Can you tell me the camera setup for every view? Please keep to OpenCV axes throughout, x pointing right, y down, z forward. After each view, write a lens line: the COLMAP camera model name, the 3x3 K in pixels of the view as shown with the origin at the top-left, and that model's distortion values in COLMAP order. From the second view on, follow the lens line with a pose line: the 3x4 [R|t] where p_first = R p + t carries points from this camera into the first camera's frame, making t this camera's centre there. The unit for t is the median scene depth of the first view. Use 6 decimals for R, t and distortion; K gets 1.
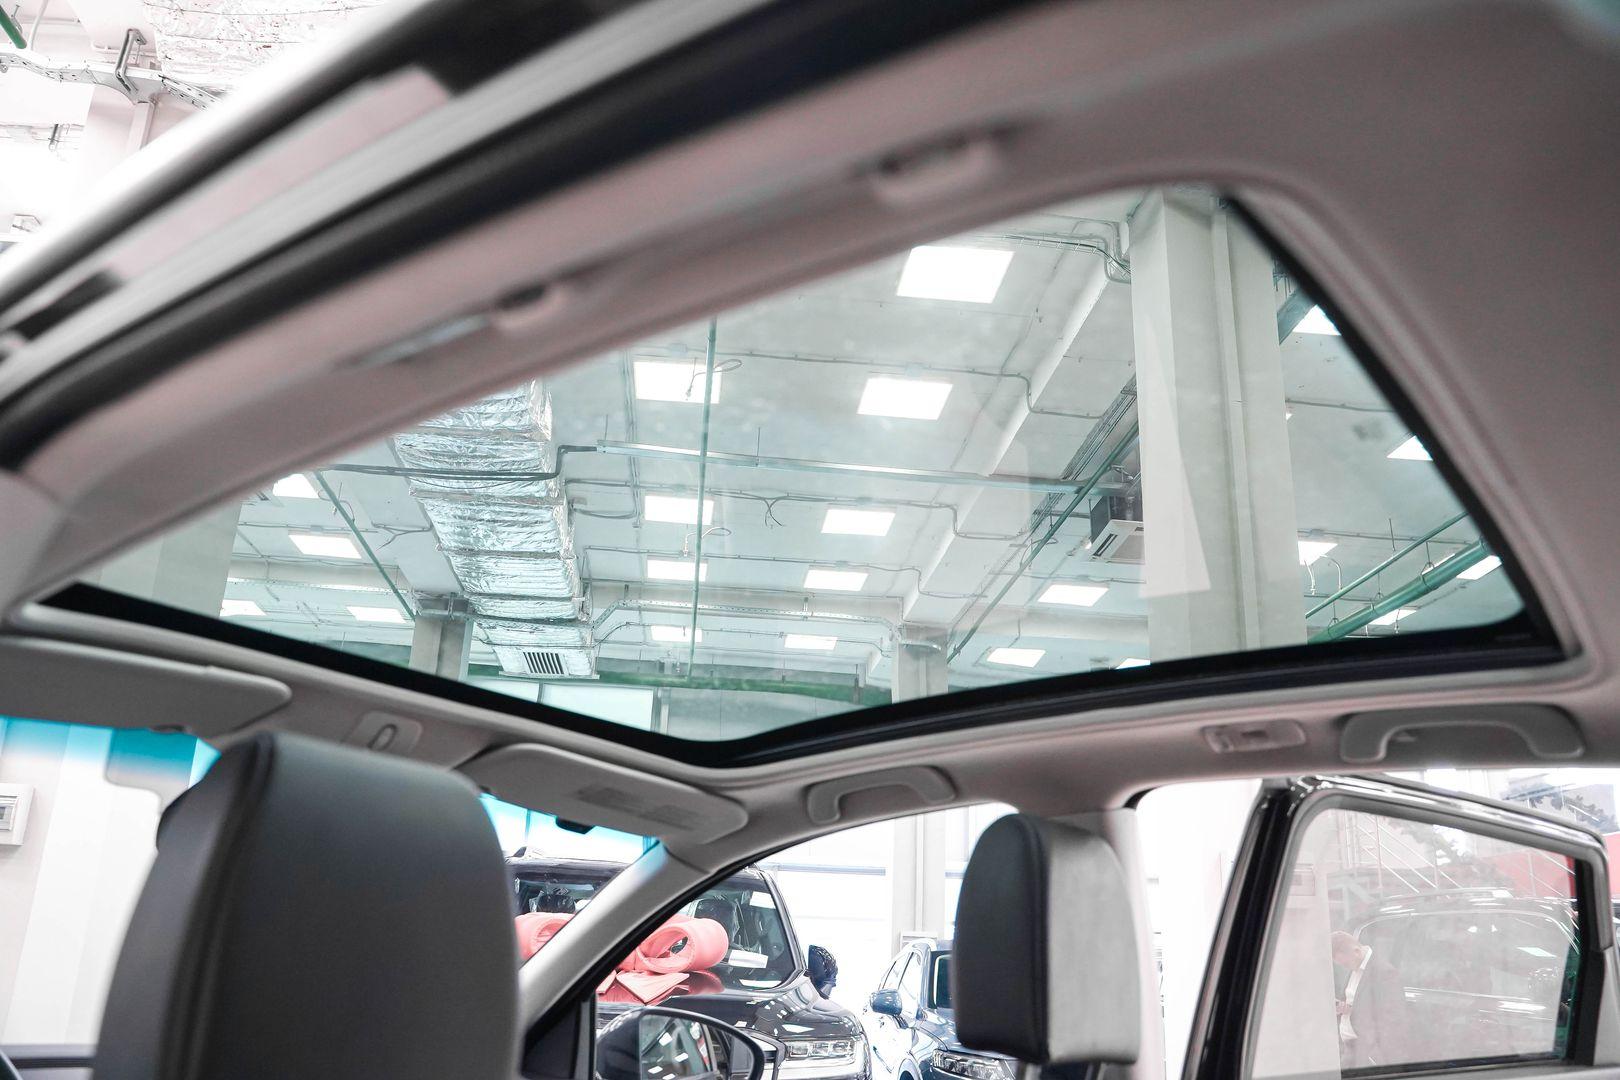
lens RADIAL K [[1295.7, 0, 816.5], [0, 1295.7, 578.0], [0, 0, 1]] dist [-0.075138, 0.006366]
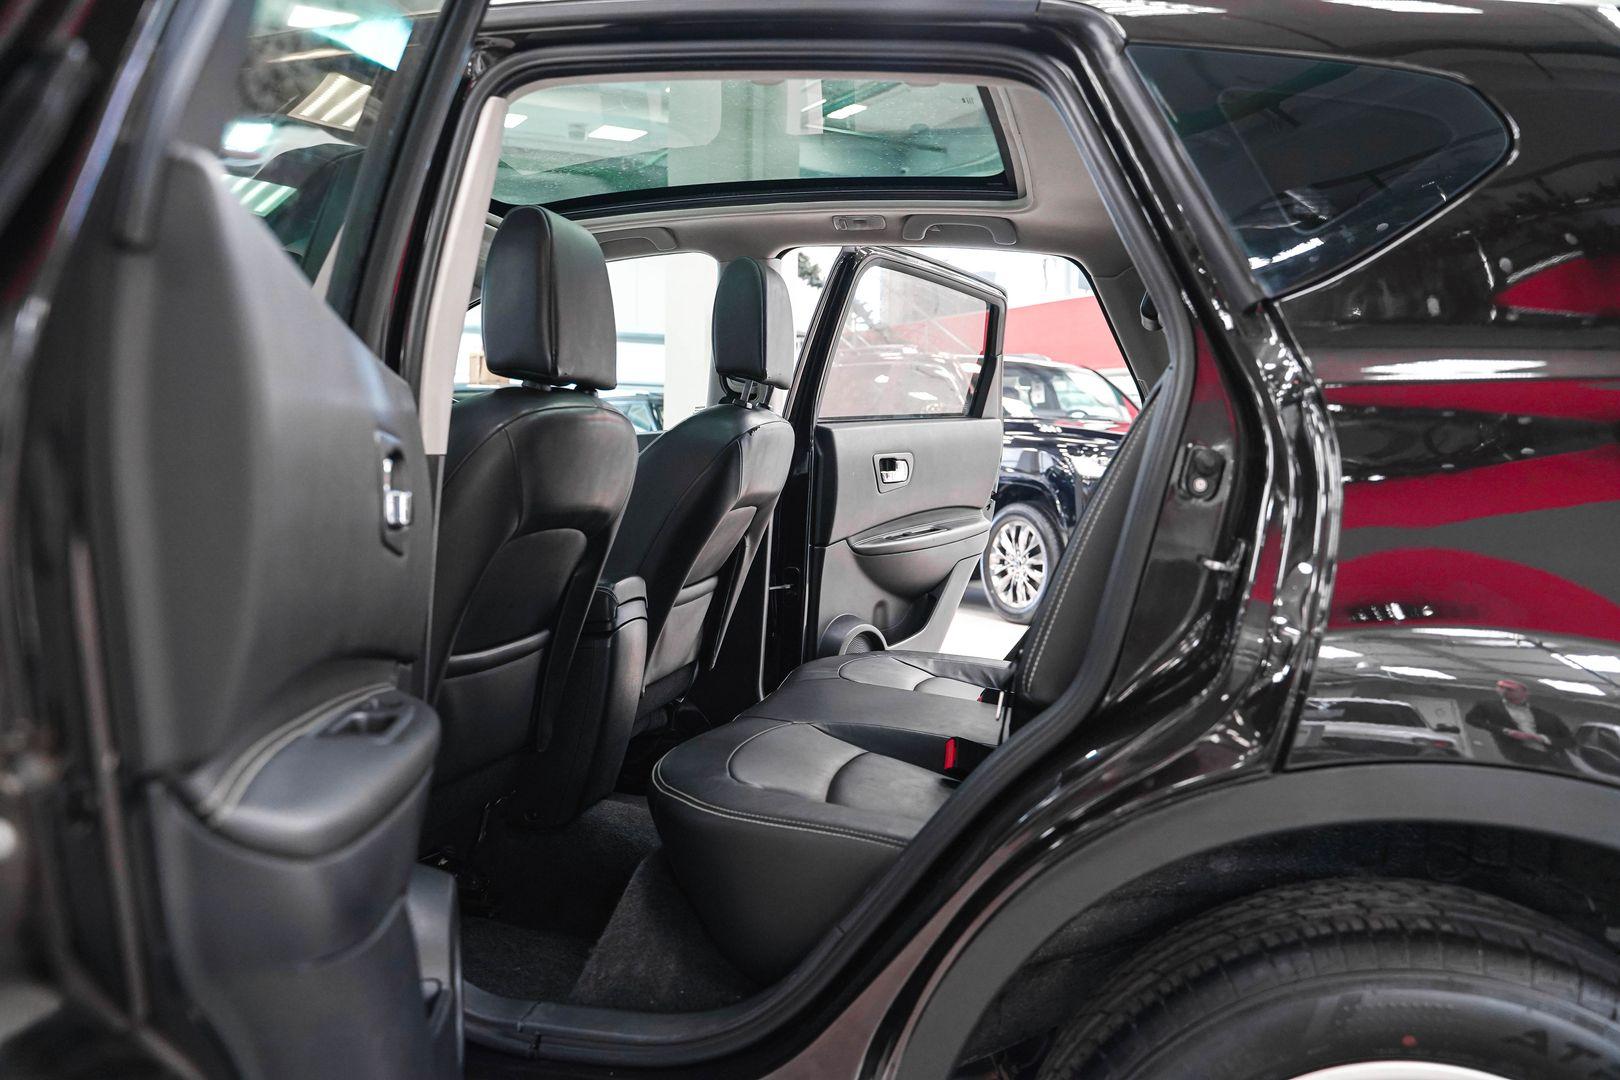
lens RADIAL K [[1295.7, 0, 816.5], [0, 1295.7, 578.0], [0, 0, 1]] dist [-0.075138, 0.006366]
pose [[0.907380, -0.057864, 0.416309, -0.449551], [-0.114445, 0.919041, 0.377183, -0.086840], [-0.404430, -0.389892, 0.827297, -0.621901]]
